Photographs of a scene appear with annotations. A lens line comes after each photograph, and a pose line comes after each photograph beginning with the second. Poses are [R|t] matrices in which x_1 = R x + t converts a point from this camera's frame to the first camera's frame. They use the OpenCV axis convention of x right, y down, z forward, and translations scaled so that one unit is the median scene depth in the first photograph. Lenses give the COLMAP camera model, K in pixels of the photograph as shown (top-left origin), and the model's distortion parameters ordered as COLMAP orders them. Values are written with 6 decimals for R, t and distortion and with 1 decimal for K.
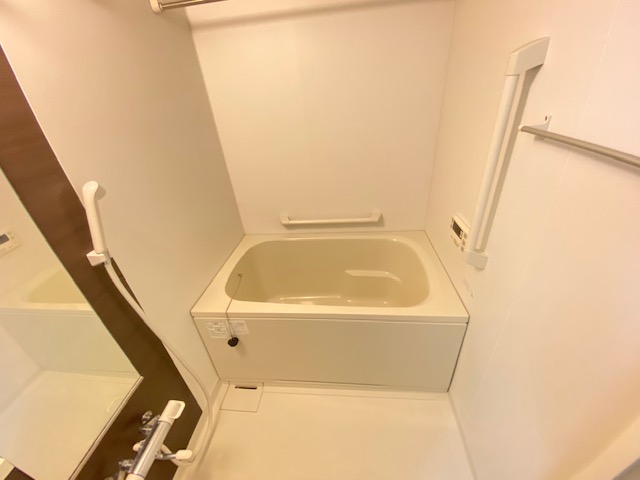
lens RADIAL K [[259.0, 0, 318.8], [0, 259.0, 242.9], [0, 0, 1]] dist [0.011321, -0.016811]
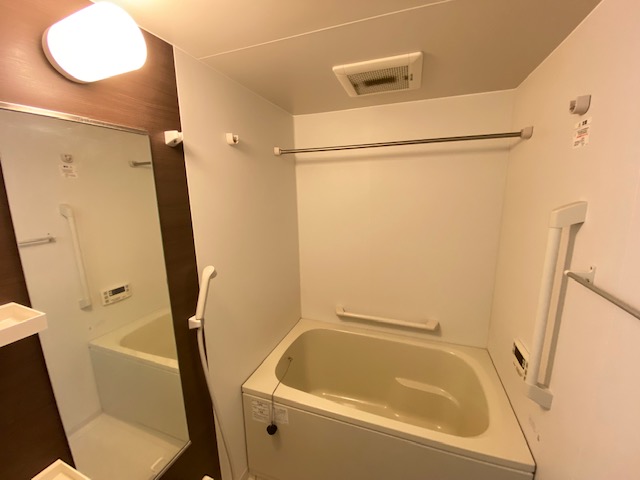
lens RADIAL K [[259.0, 0, 318.8], [0, 259.0, 242.9], [0, 0, 1]] dist [0.011321, -0.016811]
pose [[0.966932, 0.109903, -0.230138, -0.004212], [-0.178952, 0.935319, -0.305211, -0.019037], [0.181709, 0.336303, 0.924058, -0.133885]]
